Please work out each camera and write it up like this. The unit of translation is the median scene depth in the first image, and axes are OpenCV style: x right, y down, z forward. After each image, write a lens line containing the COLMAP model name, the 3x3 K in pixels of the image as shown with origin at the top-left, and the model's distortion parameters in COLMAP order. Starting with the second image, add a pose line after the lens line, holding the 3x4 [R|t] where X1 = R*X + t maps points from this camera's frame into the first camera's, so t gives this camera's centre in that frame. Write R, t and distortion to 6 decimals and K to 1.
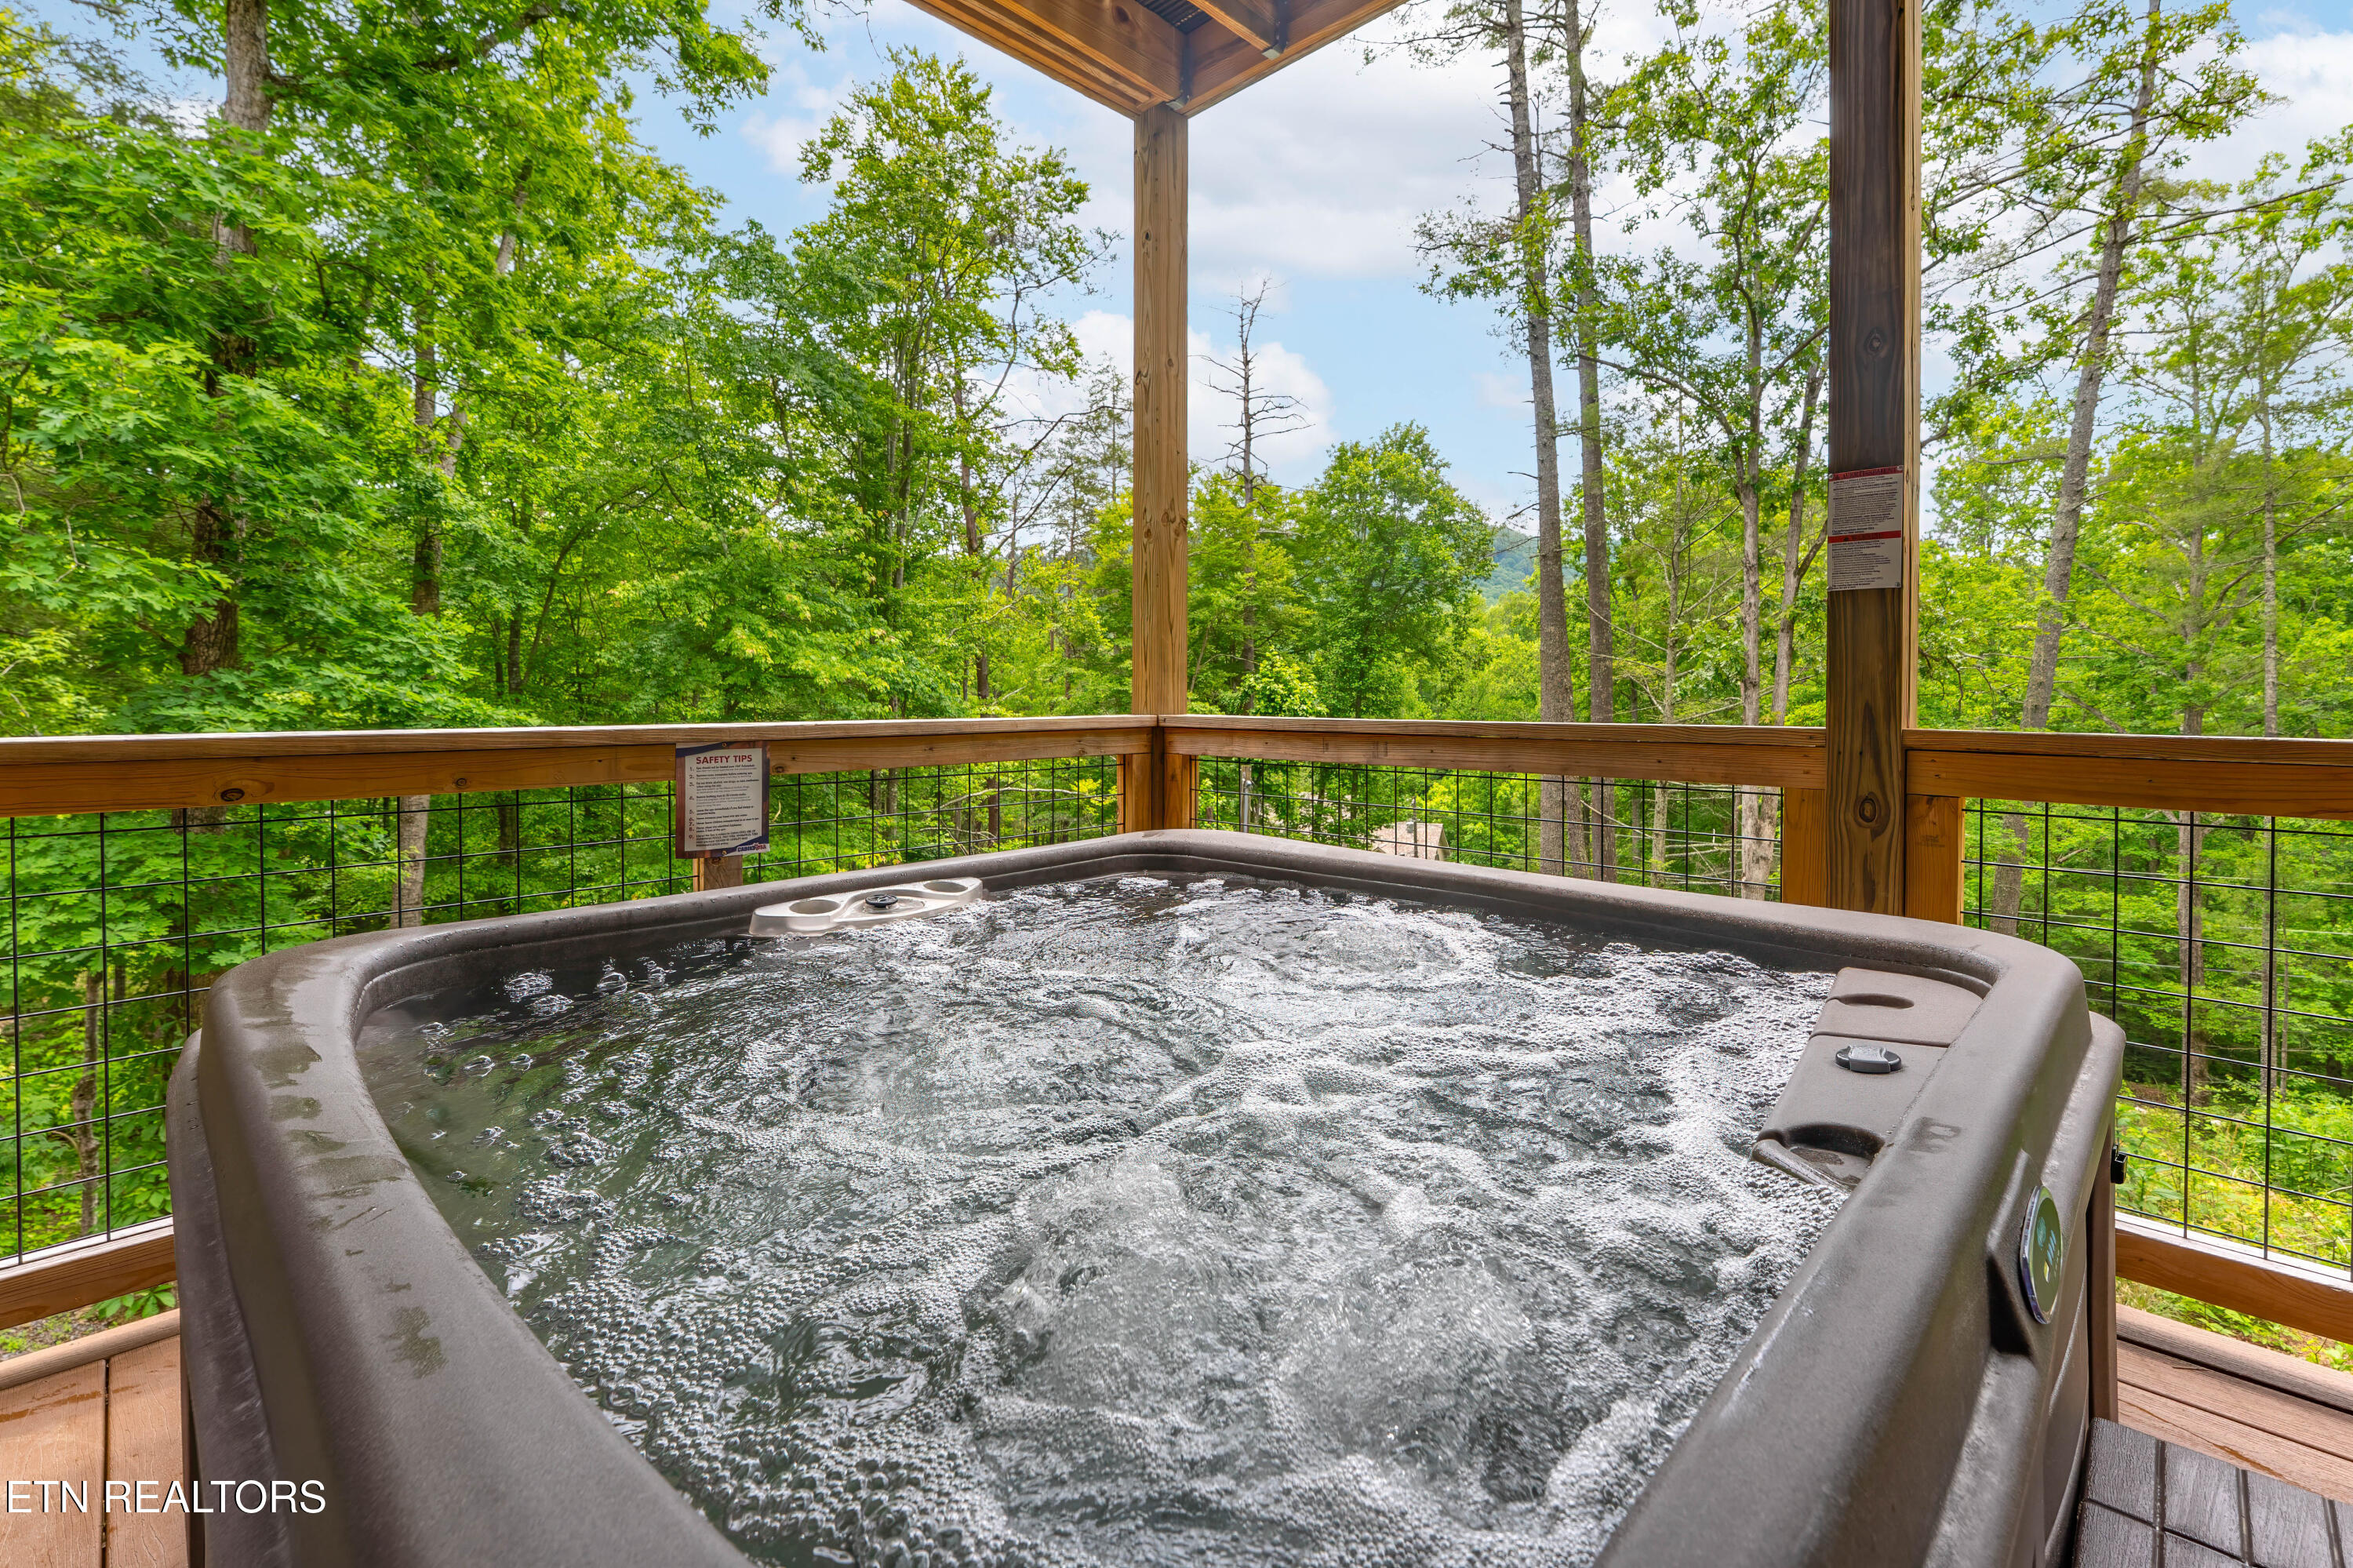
lens RADIAL K [[1021.7, 0, 1192.6], [0, 1021.7, 702.0], [0, 0, 1]] dist [0.000455, 0.000059]
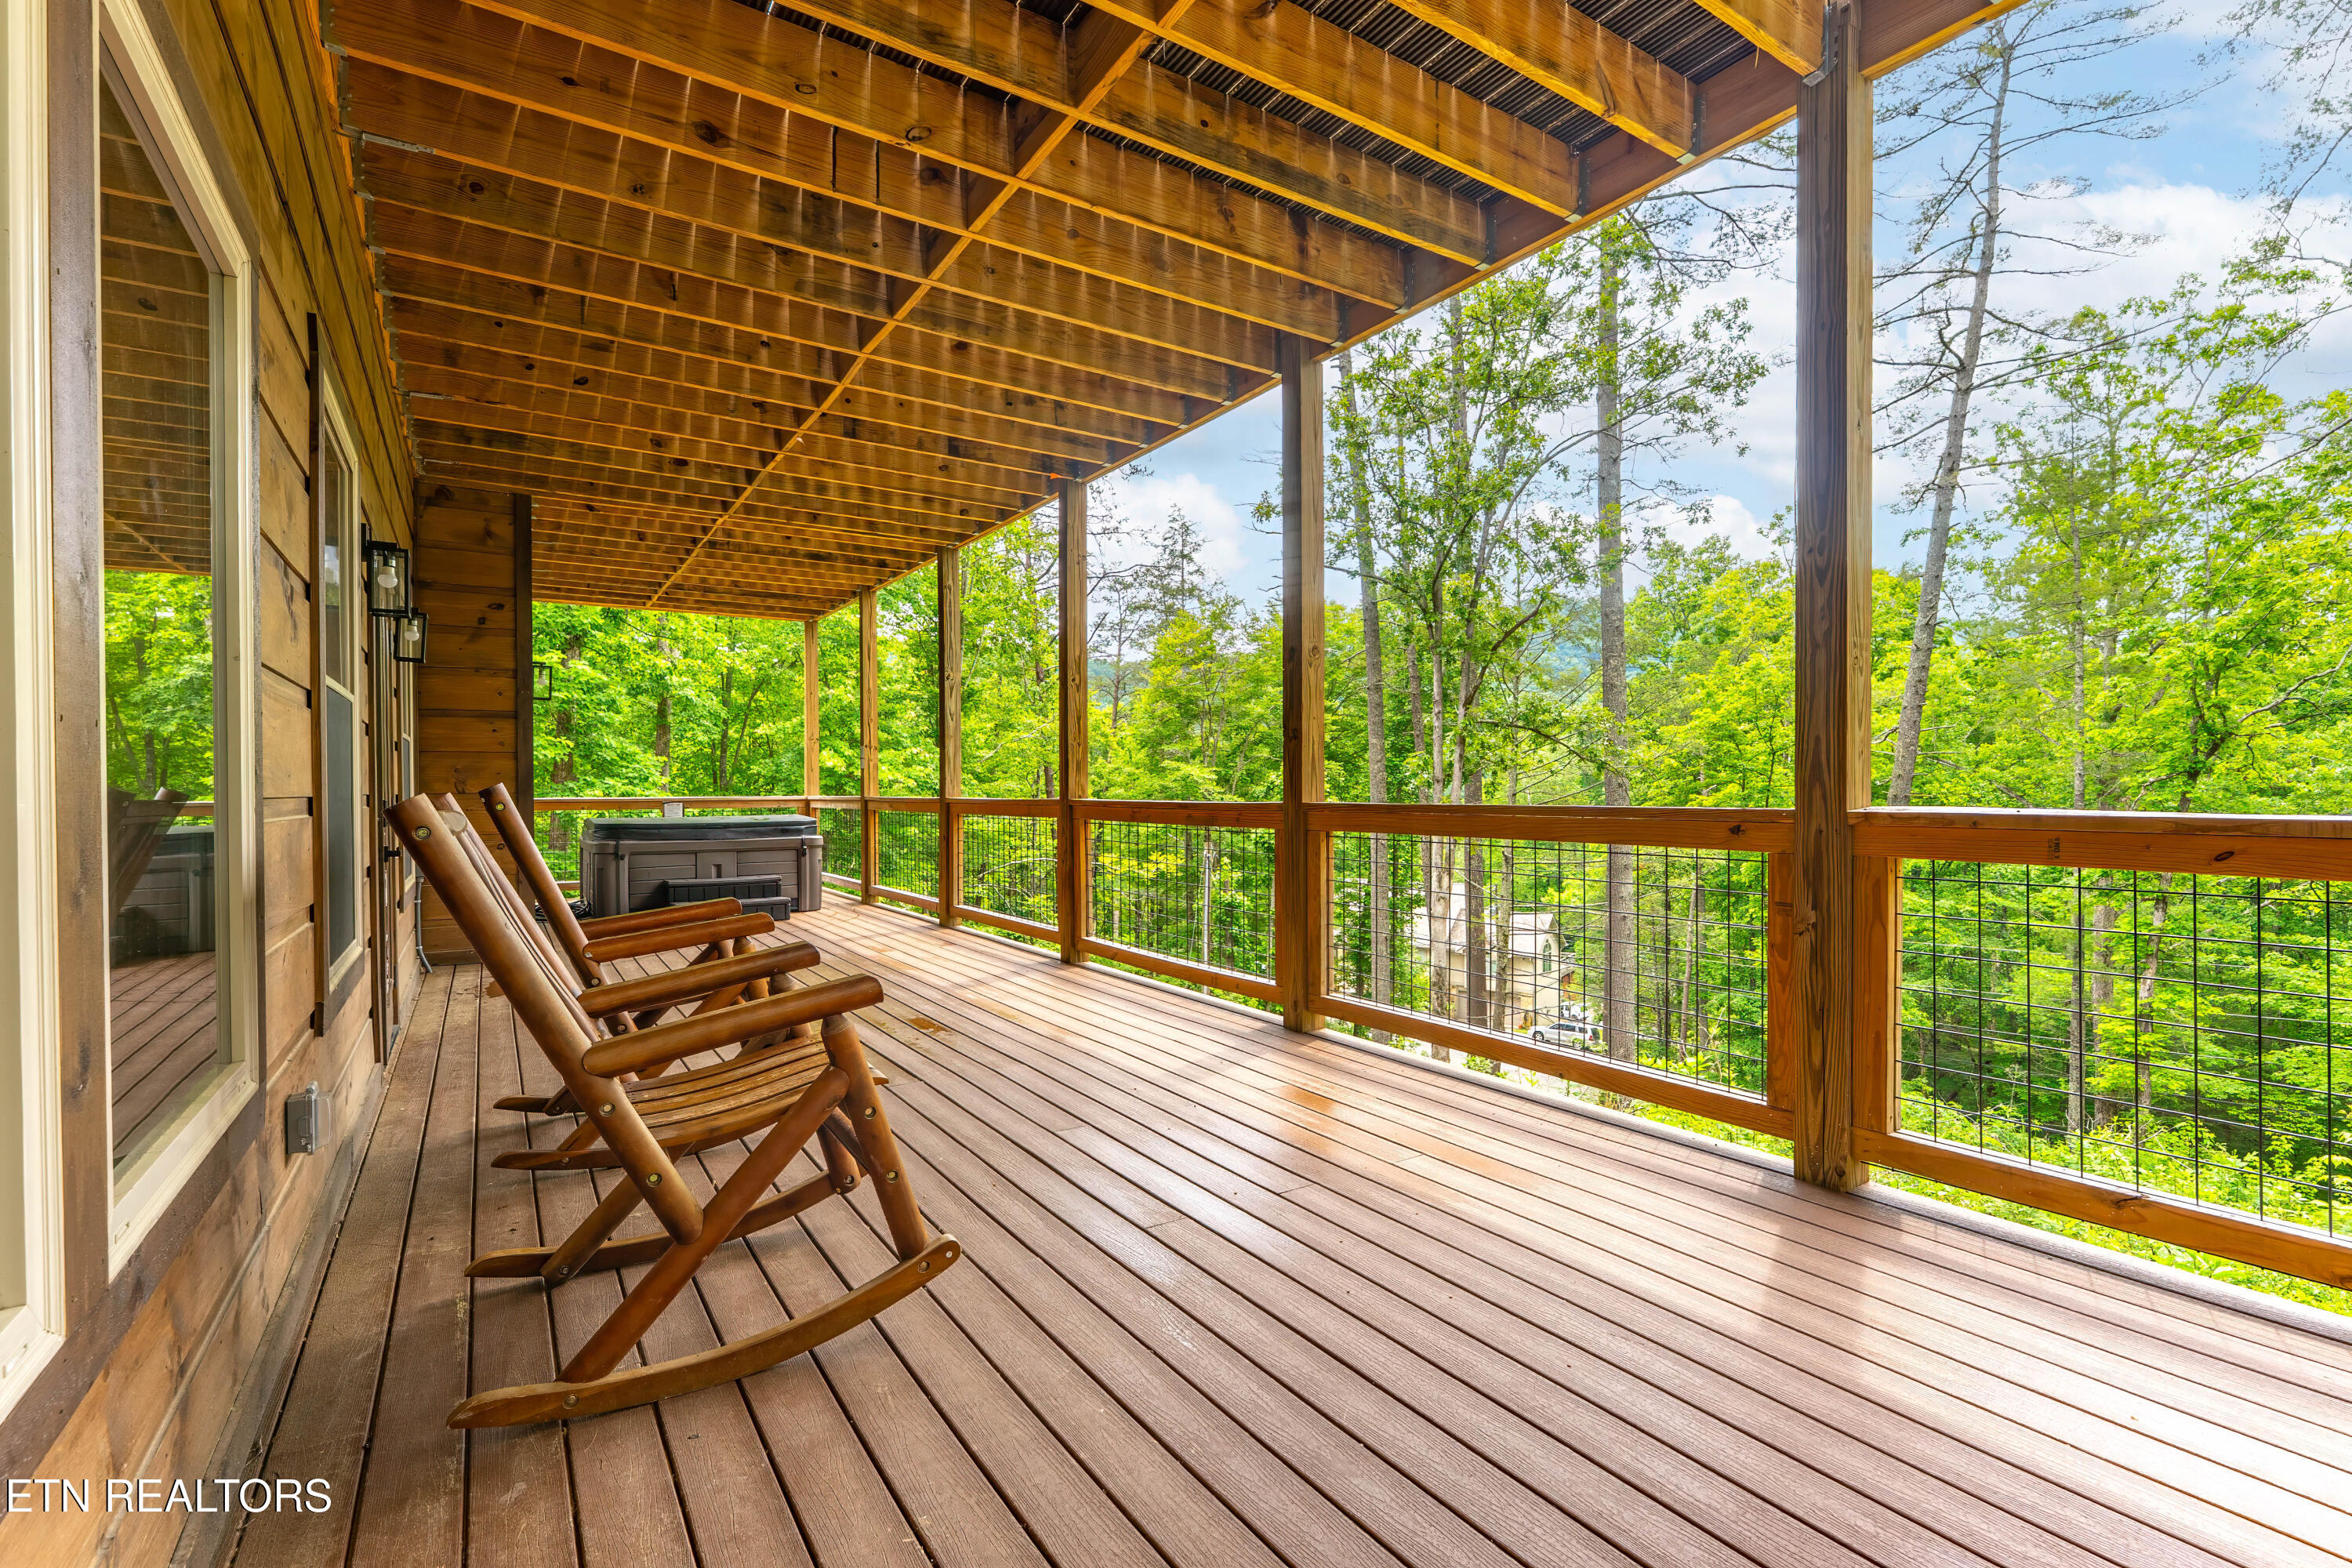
lens RADIAL K [[976.8, 0, 1176.9], [0, 976.8, 775.3], [0, 0, 1]] dist [-0.000202, -0.000478]
pose [[0.982716, -0.014004, -0.184589, 0.796152], [0.010910, 0.999783, -0.017767, 0.009708], [0.184798, 0.015446, 0.982655, -0.898146]]
